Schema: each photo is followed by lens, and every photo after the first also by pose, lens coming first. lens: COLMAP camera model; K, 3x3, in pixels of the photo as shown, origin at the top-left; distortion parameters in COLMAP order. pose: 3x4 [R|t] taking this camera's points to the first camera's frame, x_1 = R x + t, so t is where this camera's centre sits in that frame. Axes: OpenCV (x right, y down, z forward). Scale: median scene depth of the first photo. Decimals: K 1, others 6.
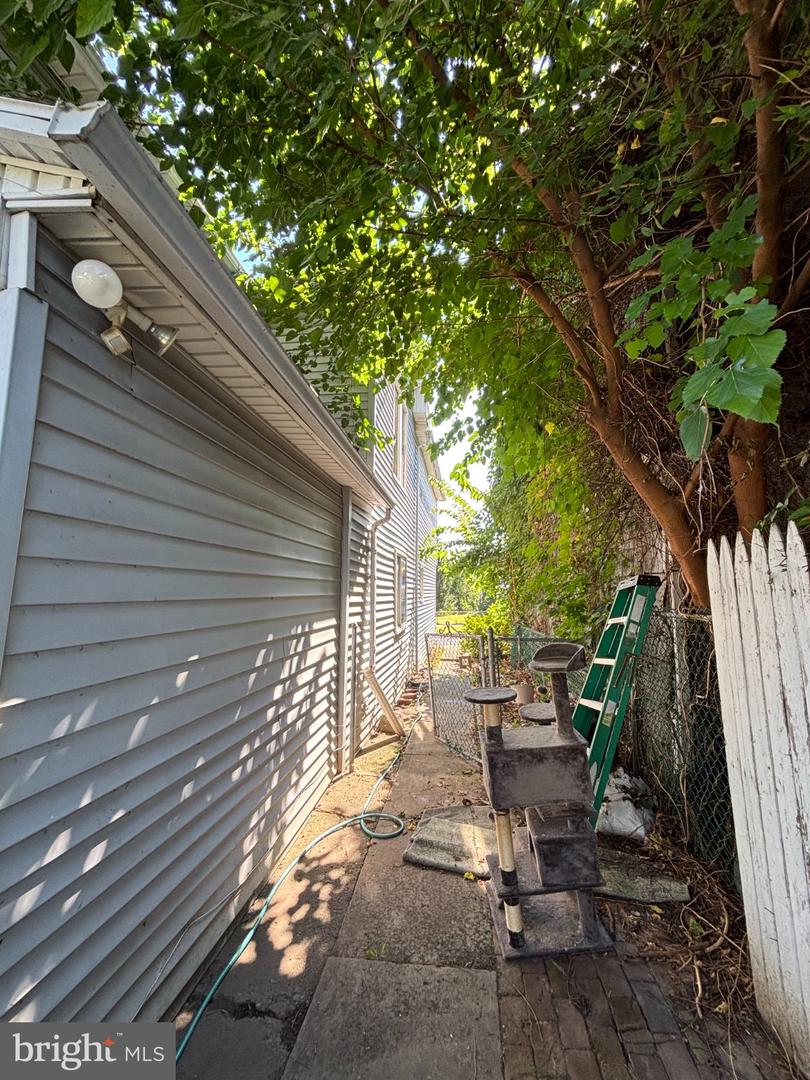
lens RADIAL K [[433.3, 0, 405.0], [0, 433.3, 540.0], [0, 0, 1]] dist [-0.002435, -0.000240]
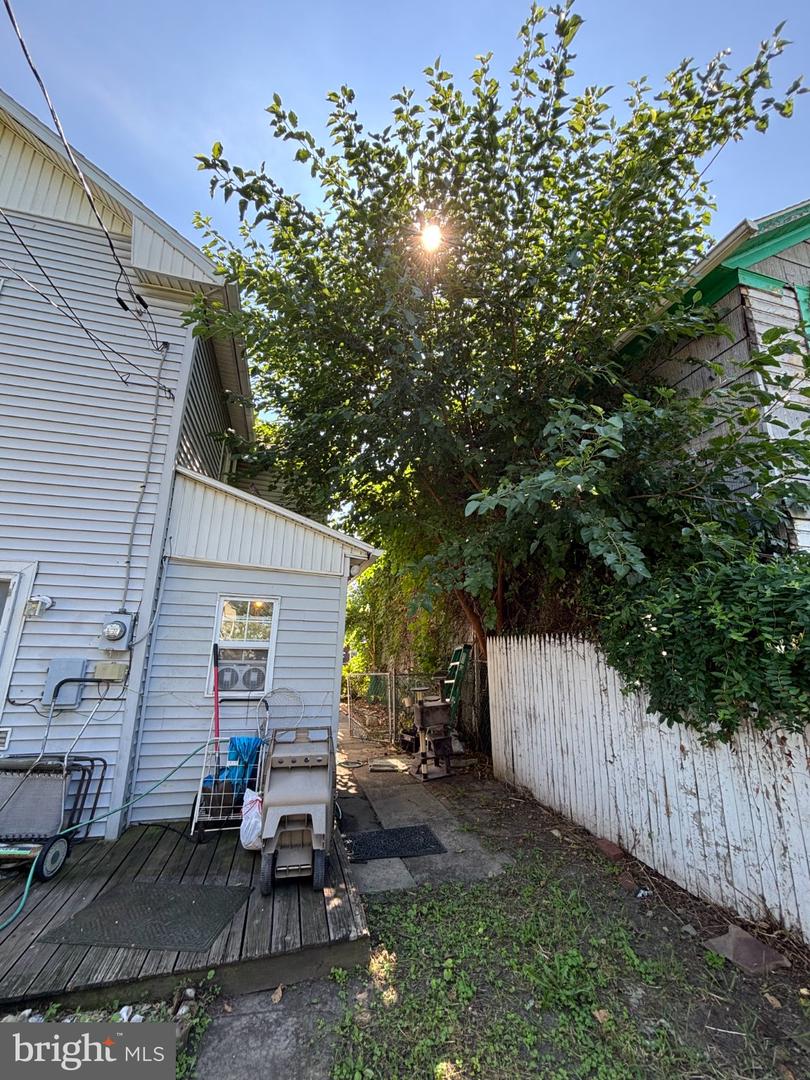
lens RADIAL K [[434.2, 0, 408.6], [0, 434.2, 541.2], [0, 0, 1]] dist [0.000509, 0.000678]
pose [[0.913138, 0.110736, 0.392323, -0.763420], [-0.065215, 0.989685, -0.127558, -0.160412], [-0.402401, 0.090893, 0.910940, -1.145043]]
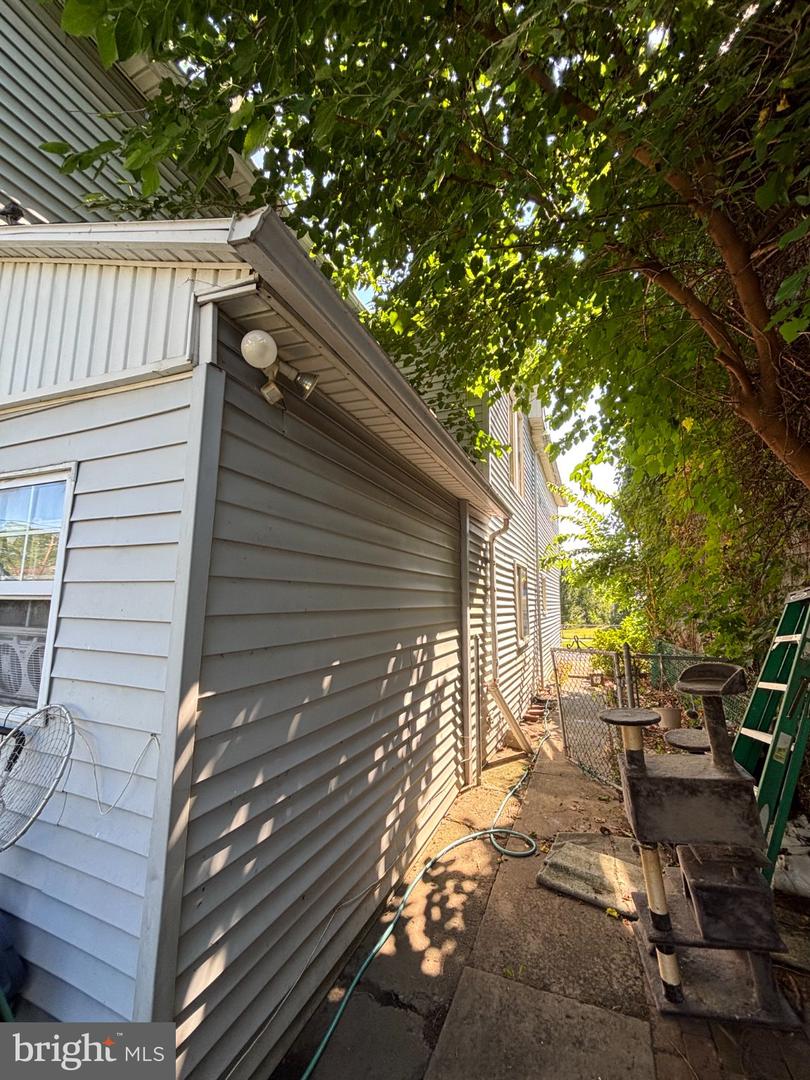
lens RADIAL K [[434.2, 0, 408.6], [0, 434.2, 541.2], [0, 0, 1]] dist [0.000509, 0.000678]
pose [[0.965922, -0.034785, -0.256485, -0.005973], [0.028956, 0.999230, -0.026469, -0.004660], [0.257209, 0.018141, 0.966186, -0.024647]]
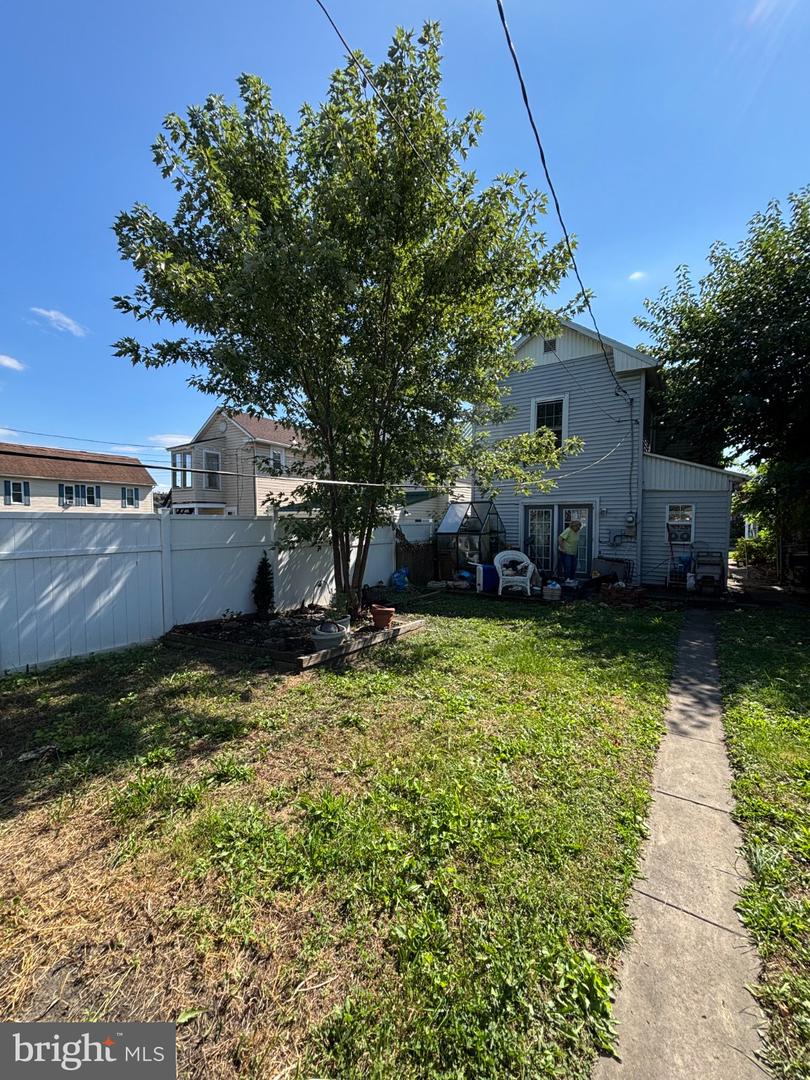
lens RADIAL K [[434.2, 0, 408.6], [0, 434.2, 541.2], [0, 0, 1]] dist [0.000509, 0.000678]
pose [[0.905162, 0.014863, -0.424807, -1.164405], [0.055874, 0.986557, 0.153571, -0.495129], [0.421379, -0.162742, 0.892163, -3.739535]]
